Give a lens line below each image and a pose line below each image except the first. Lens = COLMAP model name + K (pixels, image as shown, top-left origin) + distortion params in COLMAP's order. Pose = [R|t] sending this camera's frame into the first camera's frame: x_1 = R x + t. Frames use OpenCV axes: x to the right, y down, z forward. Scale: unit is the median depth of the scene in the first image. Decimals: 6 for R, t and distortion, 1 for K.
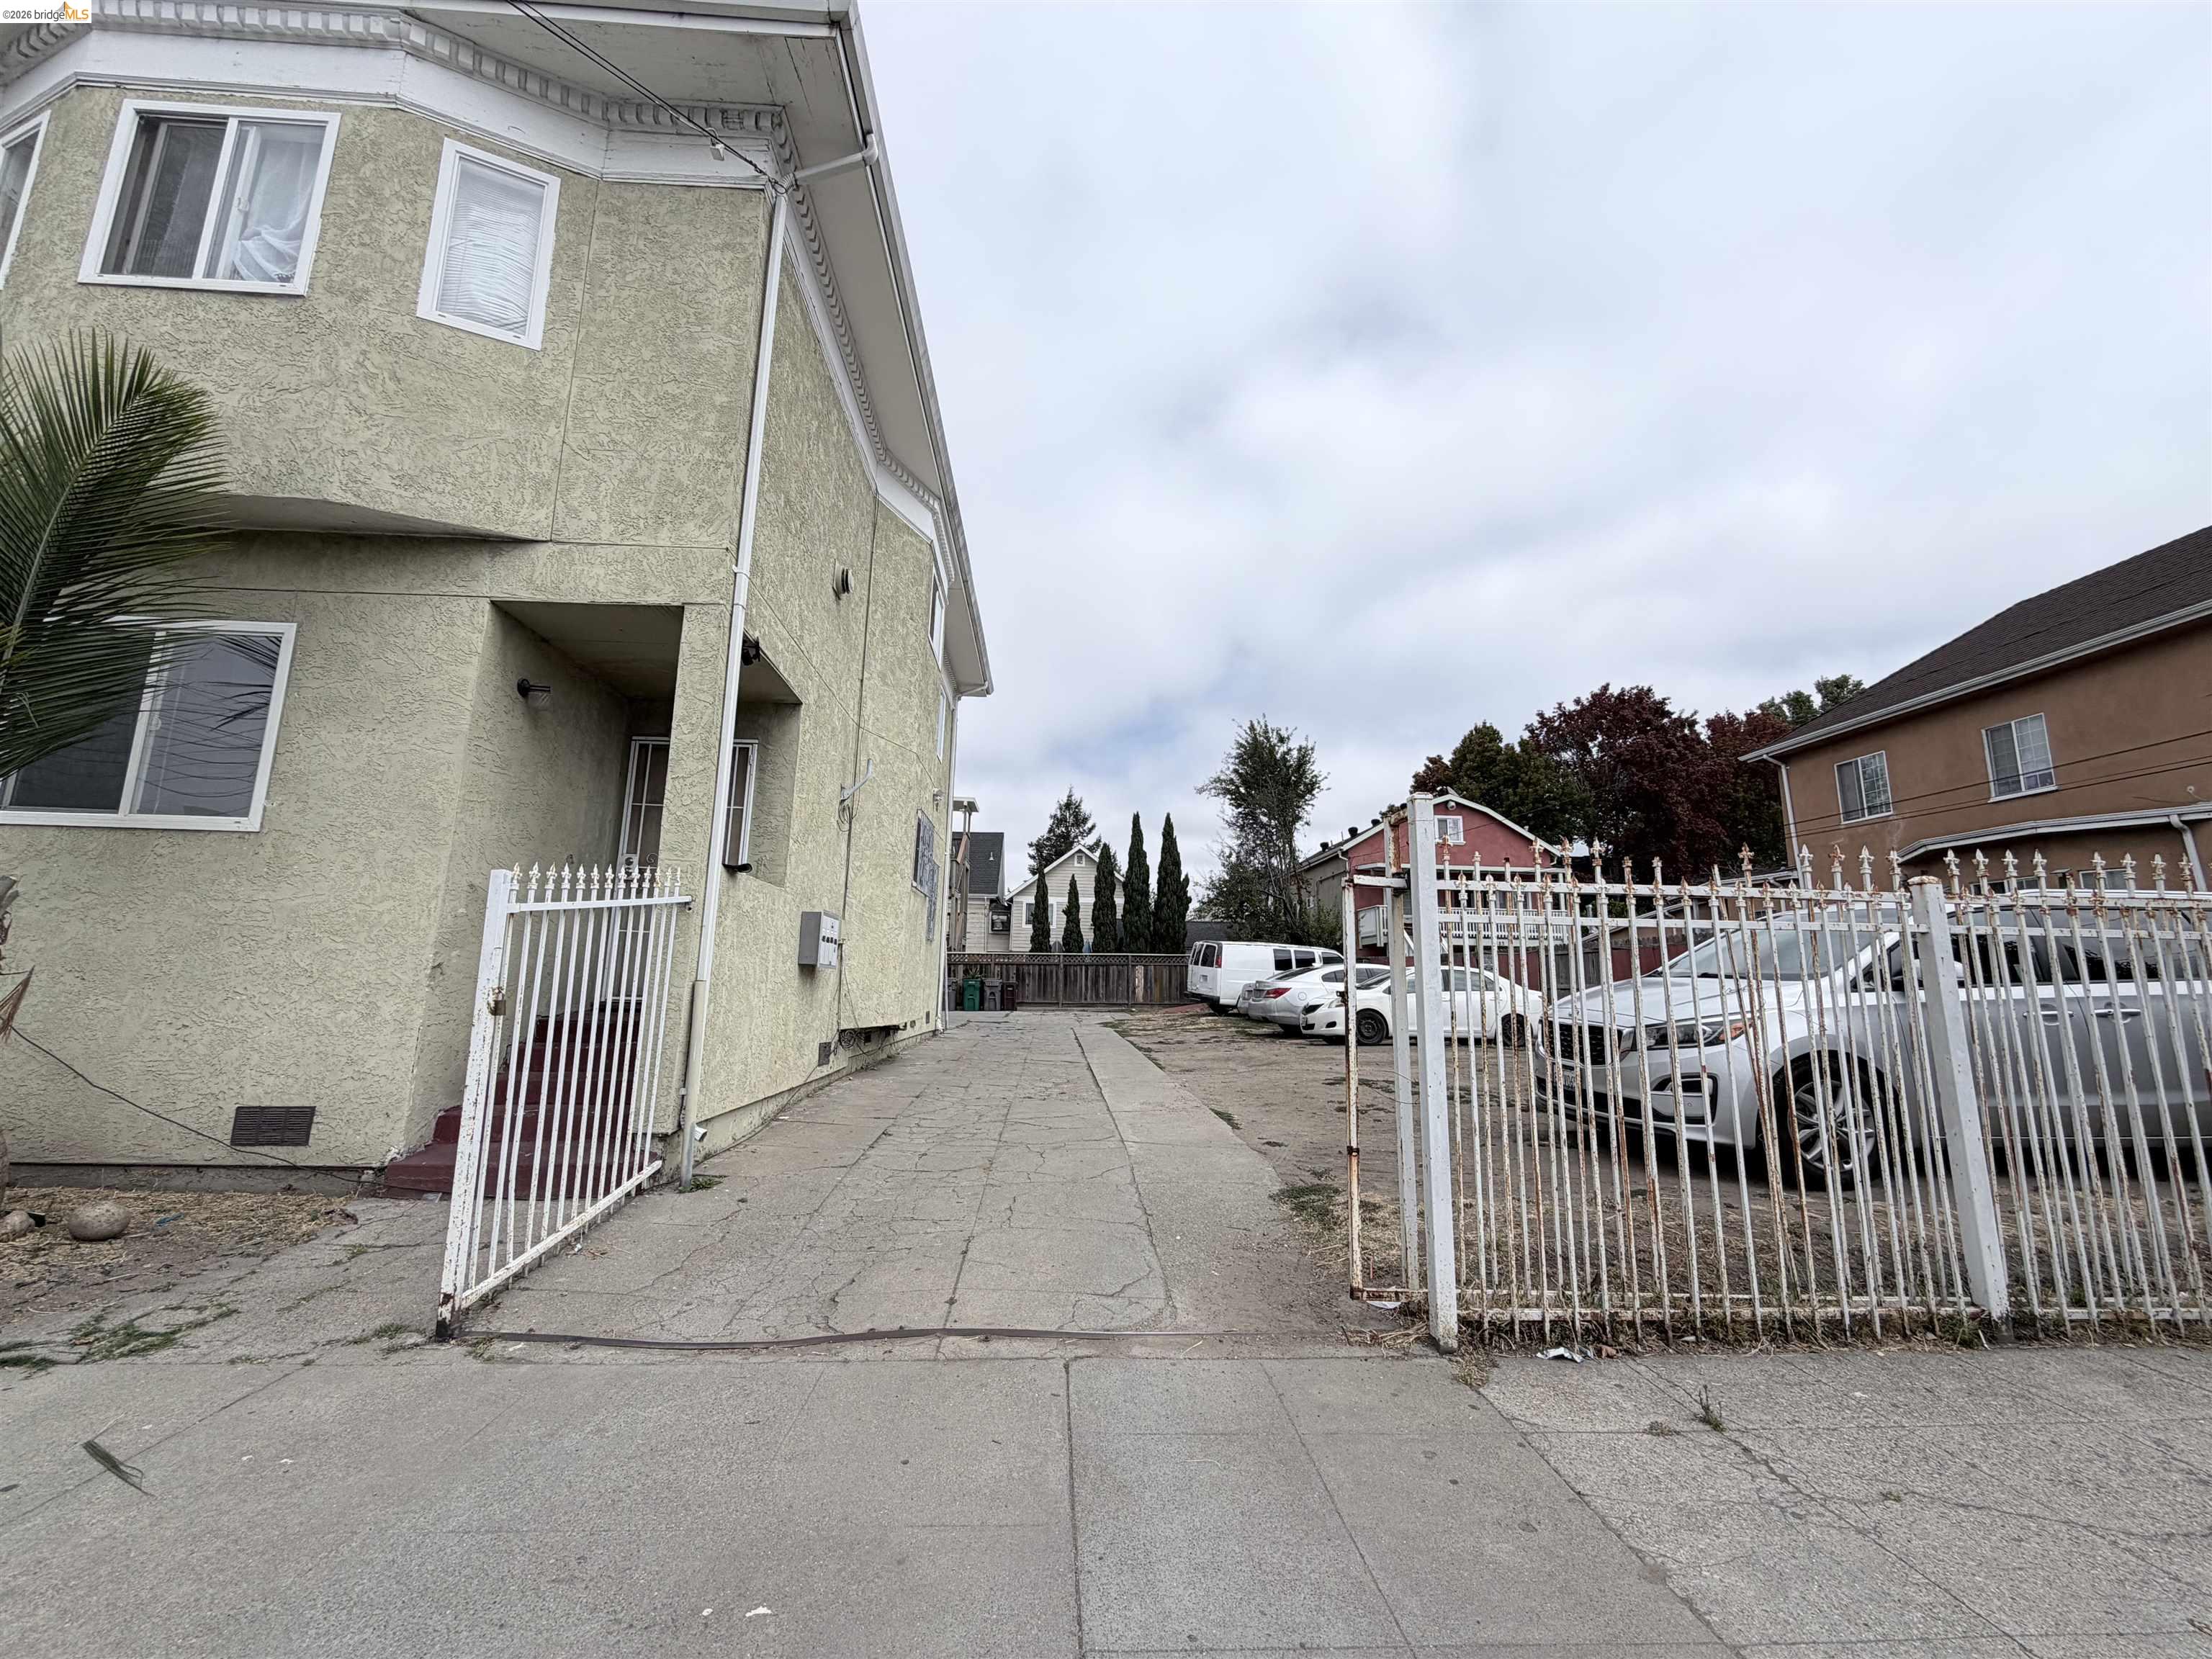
lens RADIAL K [[884.4, 0, 1099.8], [0, 884.4, 831.2], [0, 0, 1]] dist [-0.000562, -0.000084]
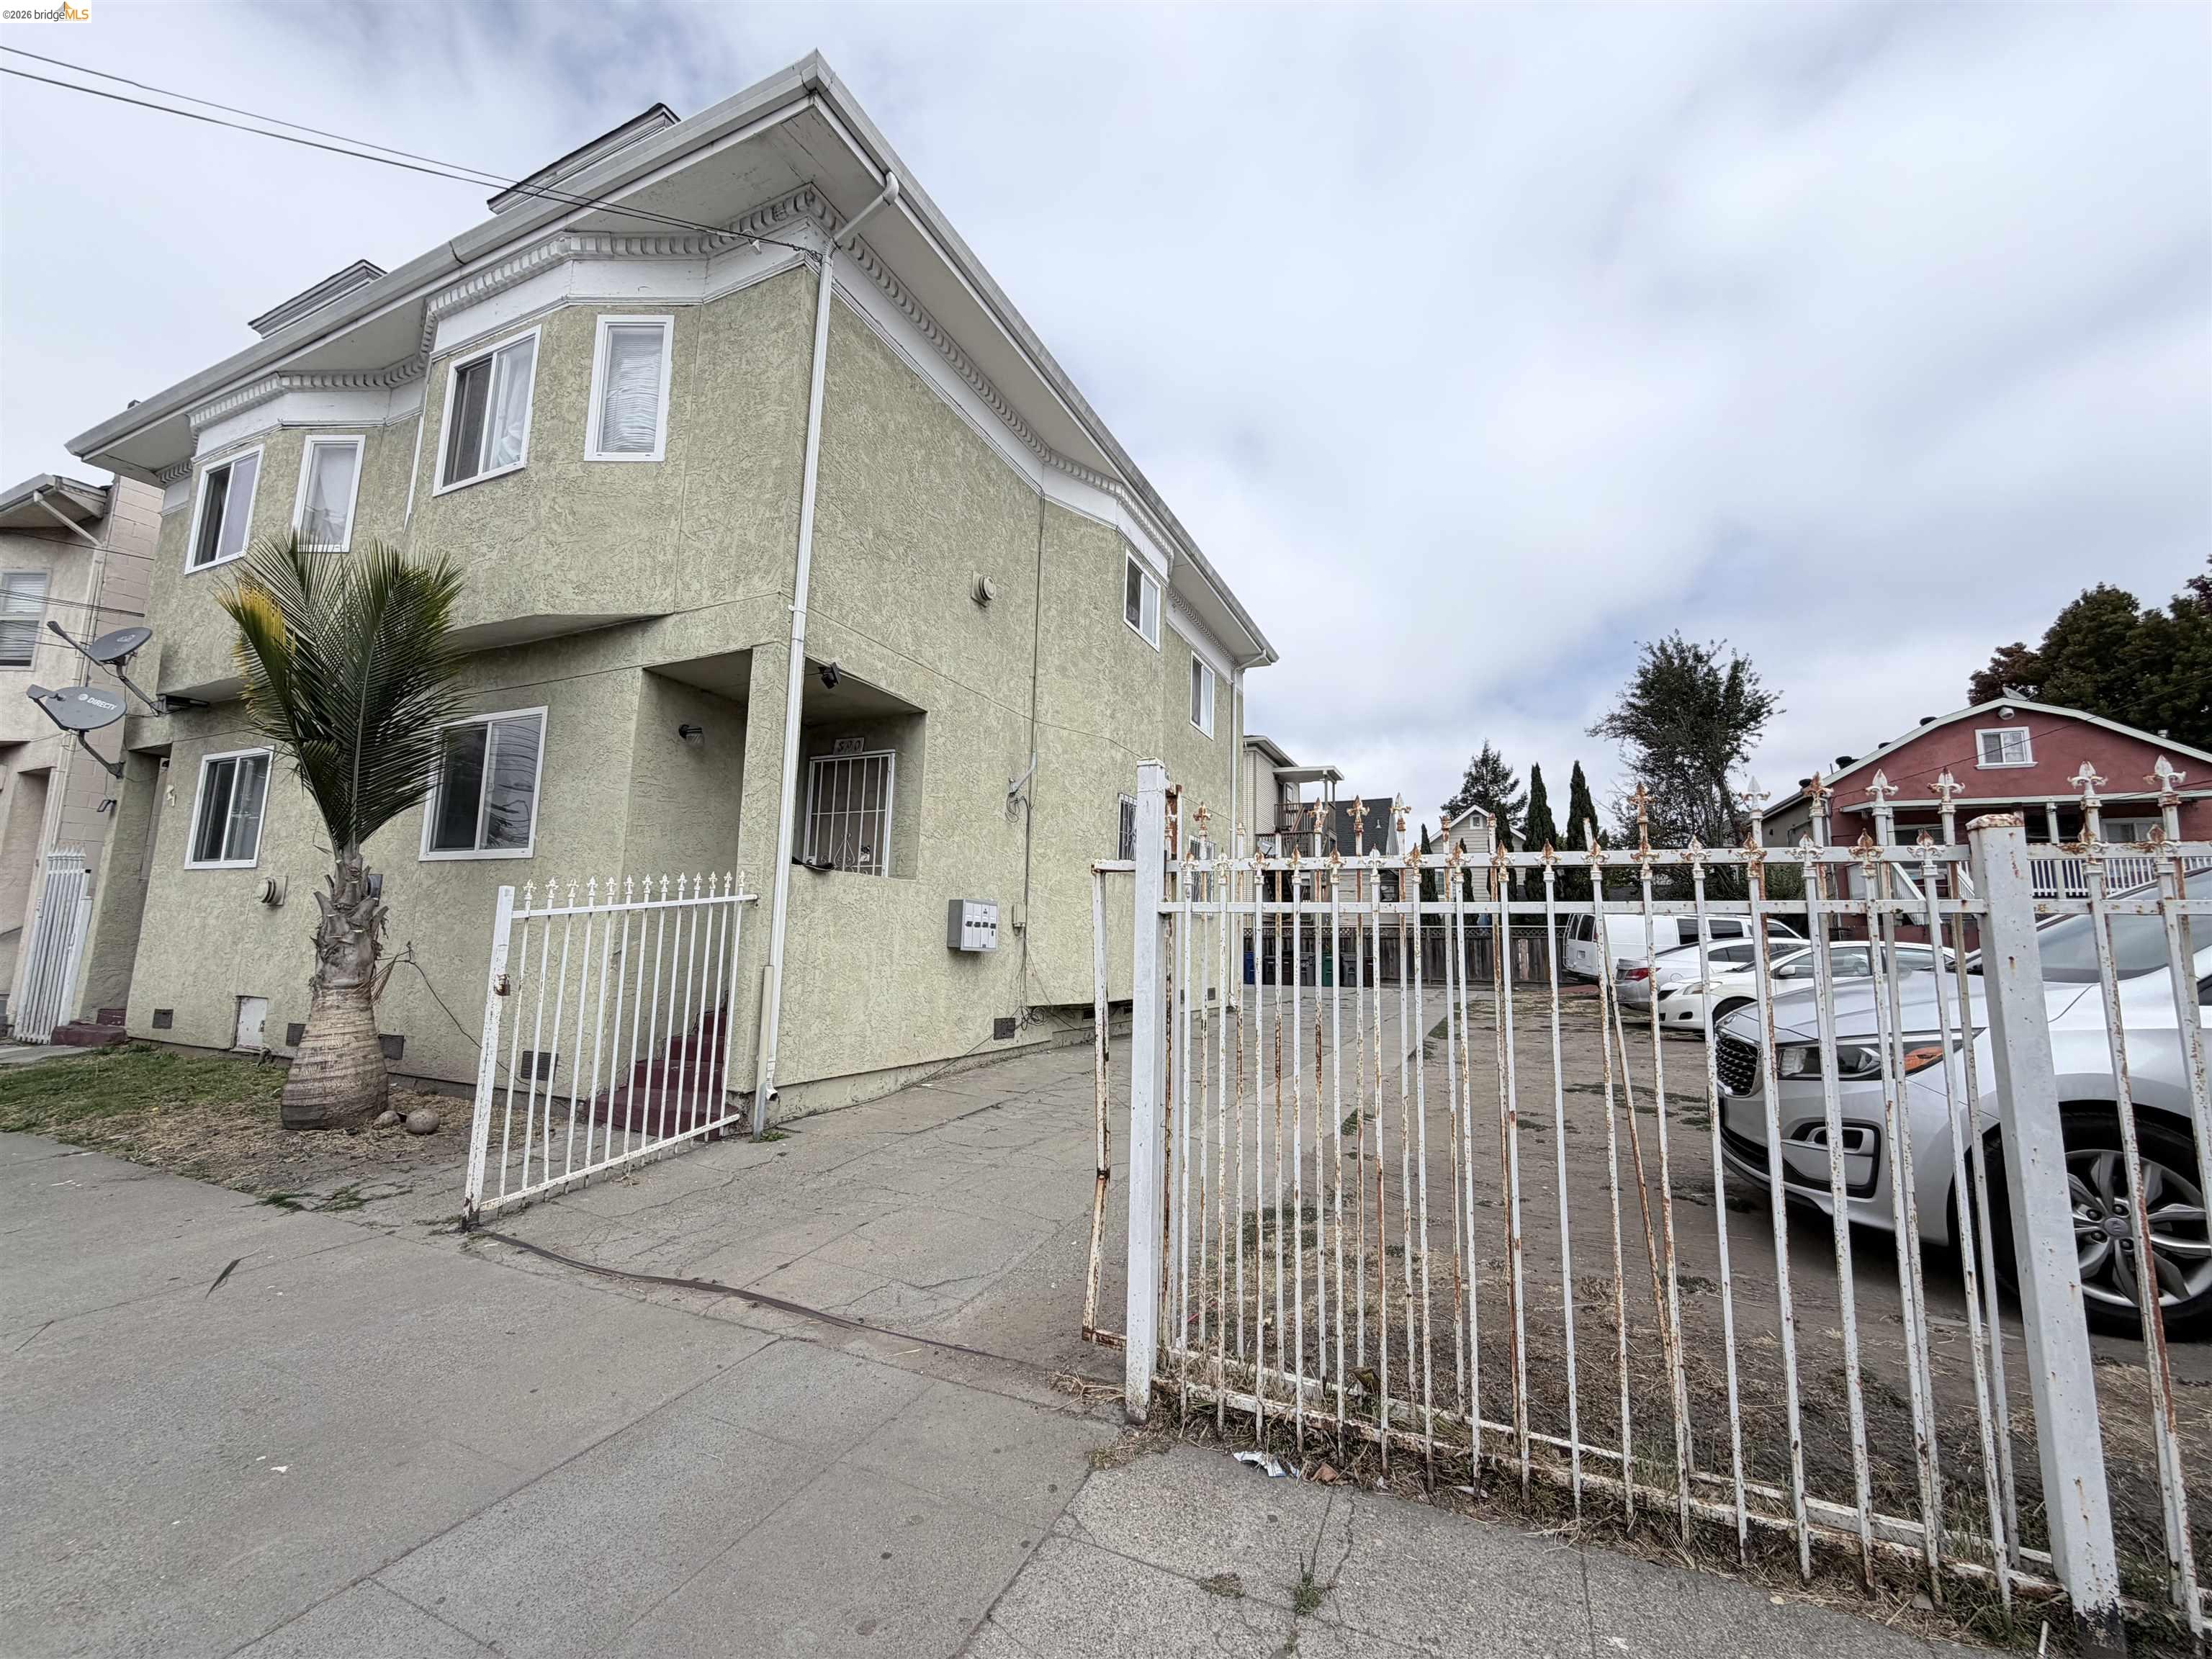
lens RADIAL K [[884.4, 0, 1099.8], [0, 884.4, 831.2], [0, 0, 1]] dist [-0.000562, -0.000084]
pose [[0.884981, -0.060512, -0.461679, 0.469902], [0.075228, 0.997075, 0.013516, 0.007117], [0.459510, -0.046692, 0.886944, 0.155887]]
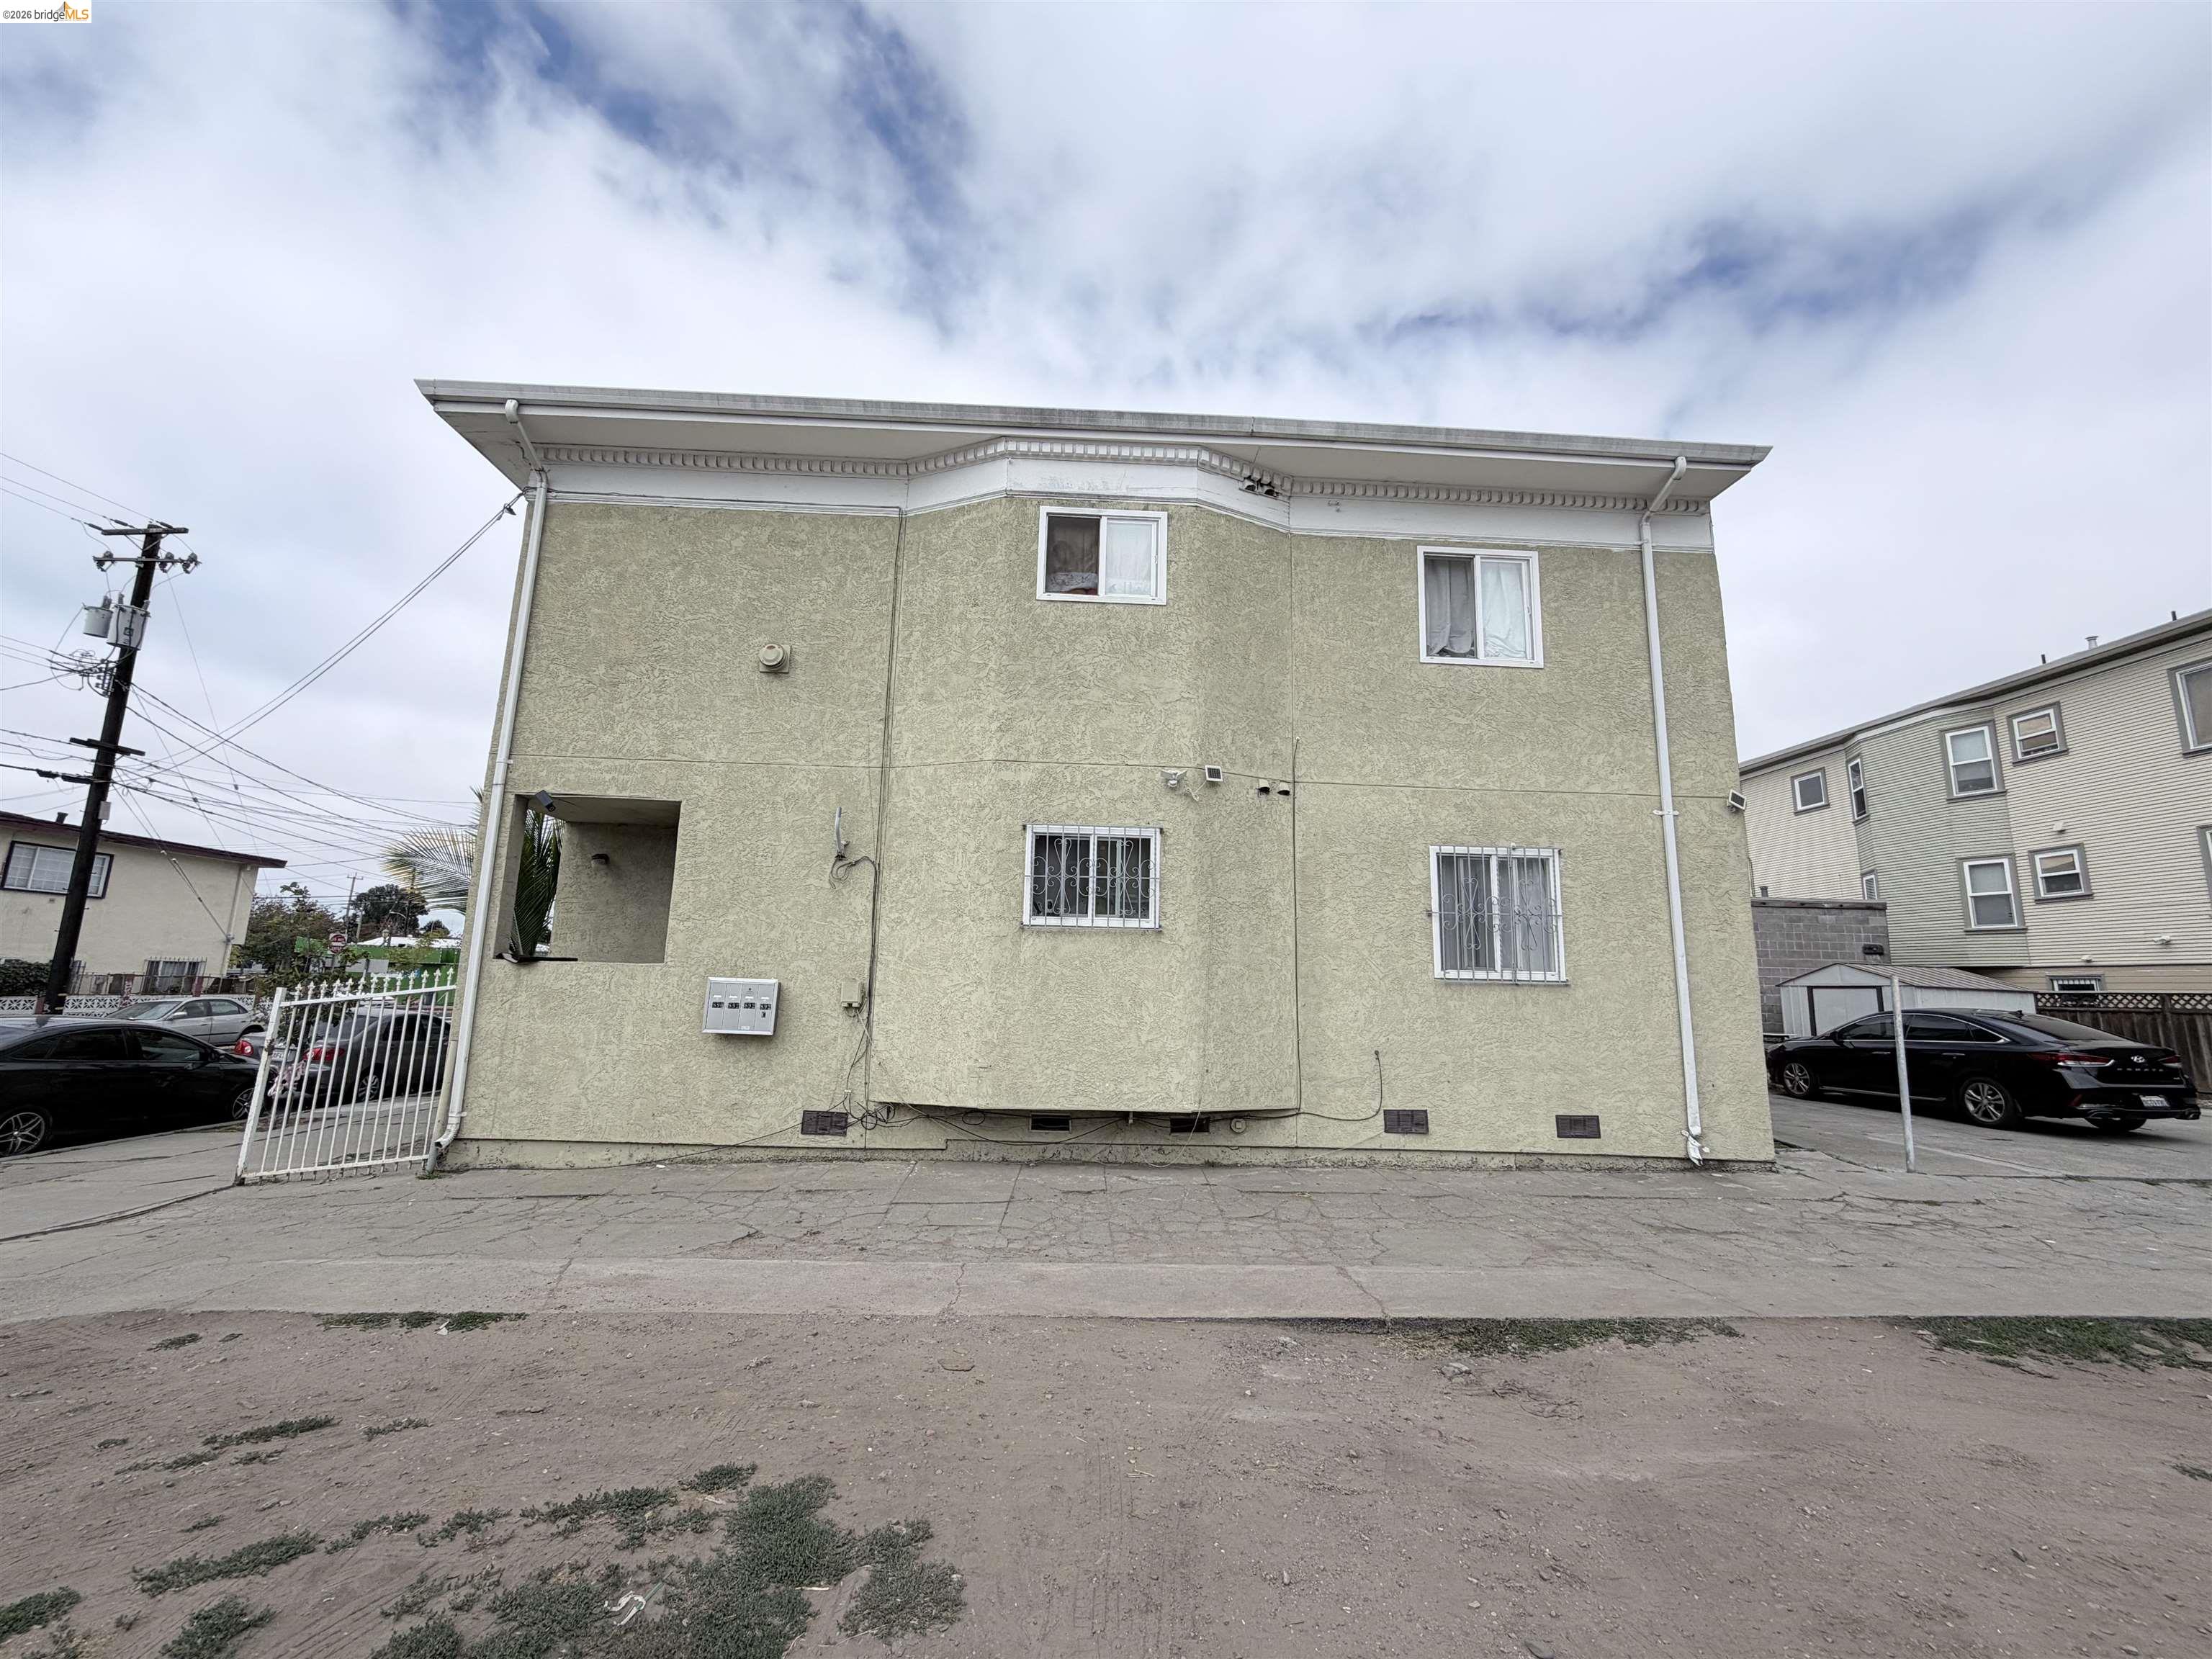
lens RADIAL K [[884.4, 0, 1099.8], [0, 884.4, 831.2], [0, 0, 1]] dist [-0.000562, -0.000084]
pose [[-0.014915, -0.191732, -0.981334, 1.048779], [0.149726, 0.969949, -0.191783, 0.264457], [0.988615, -0.149791, 0.014241, 2.028011]]
